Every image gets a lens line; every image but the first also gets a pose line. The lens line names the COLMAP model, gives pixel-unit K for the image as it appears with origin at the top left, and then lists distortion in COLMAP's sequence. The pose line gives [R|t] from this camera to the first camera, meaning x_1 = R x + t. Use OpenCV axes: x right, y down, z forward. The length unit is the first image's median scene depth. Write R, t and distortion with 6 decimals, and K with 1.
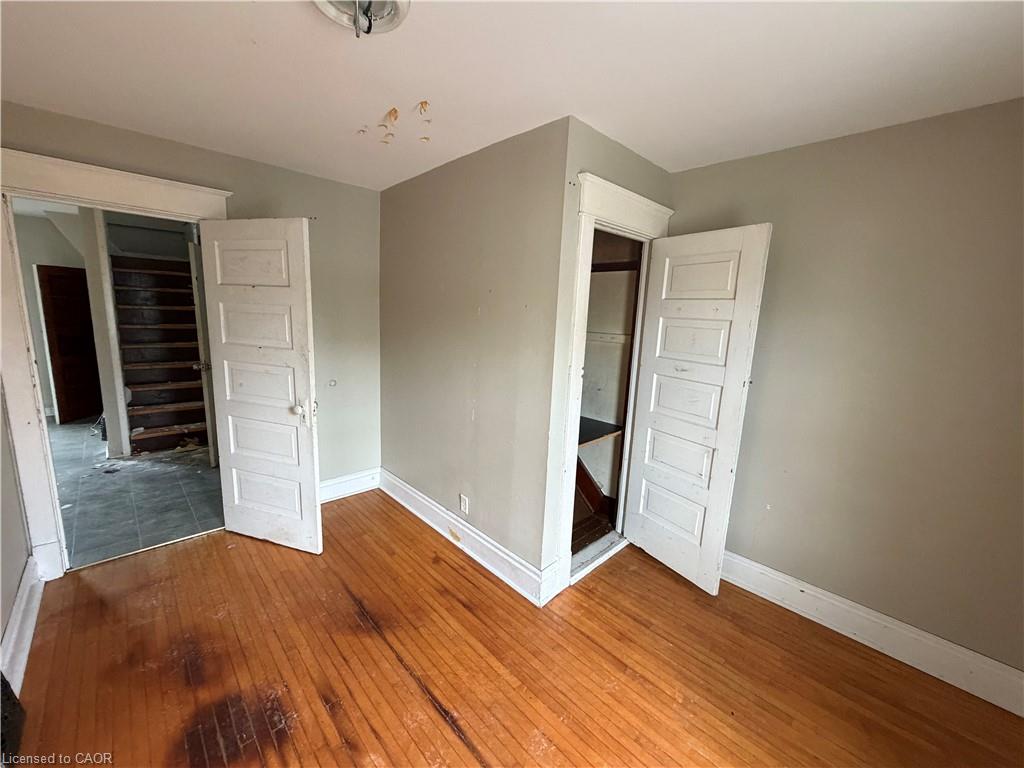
lens RADIAL K [[409.8, 0, 509.6], [0, 409.8, 383.1], [0, 0, 1]] dist [-0.000230, -0.000188]
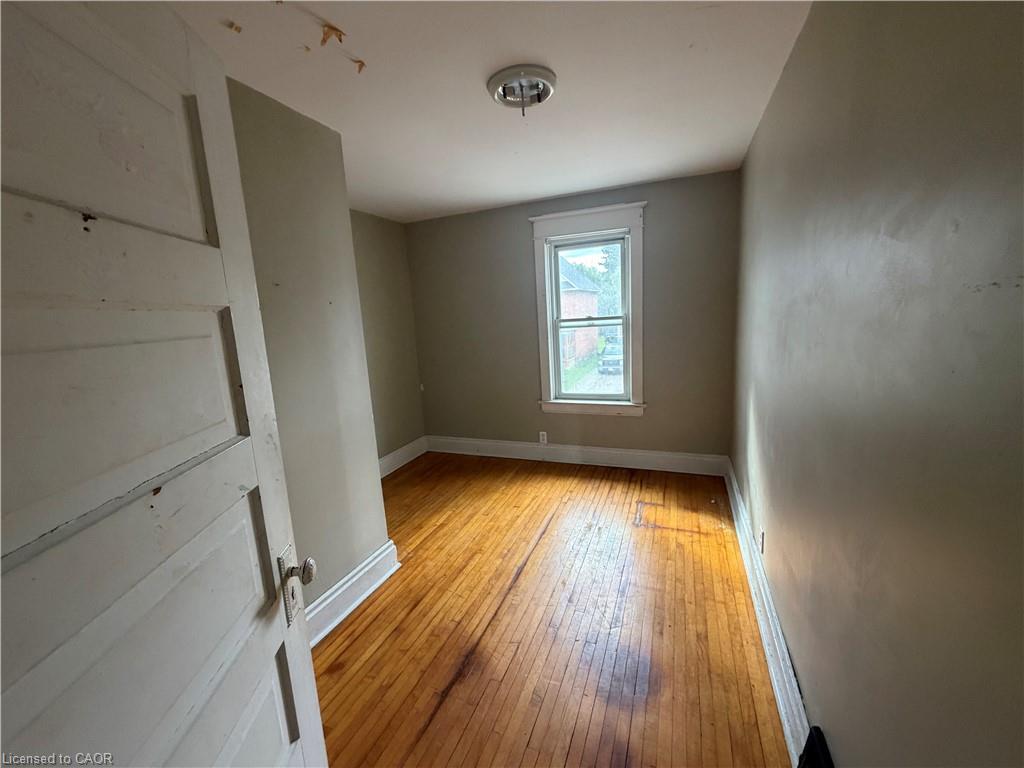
lens RADIAL K [[409.8, 0, 509.6], [0, 409.8, 383.1], [0, 0, 1]] dist [-0.000230, -0.000188]
pose [[-0.410937, -0.173965, 0.894912, -1.121201], [0.196391, 0.941685, 0.273239, -0.210562], [-0.890259, 0.288036, -0.352808, 1.122384]]
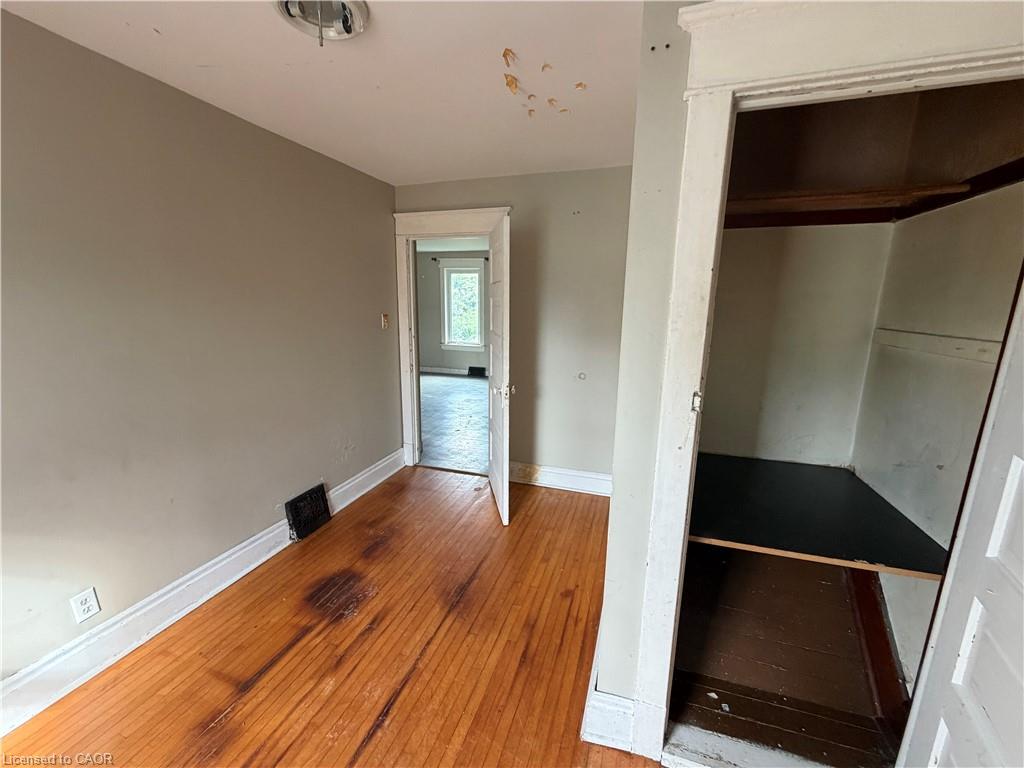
lens RADIAL K [[409.8, 0, 509.6], [0, 409.8, 383.1], [0, 0, 1]] dist [-0.000230, -0.000188]
pose [[0.467043, 0.141819, -0.872788, 0.588513], [-0.145676, 0.985908, 0.082246, -0.064995], [0.872152, 0.088732, 0.481121, 0.600129]]
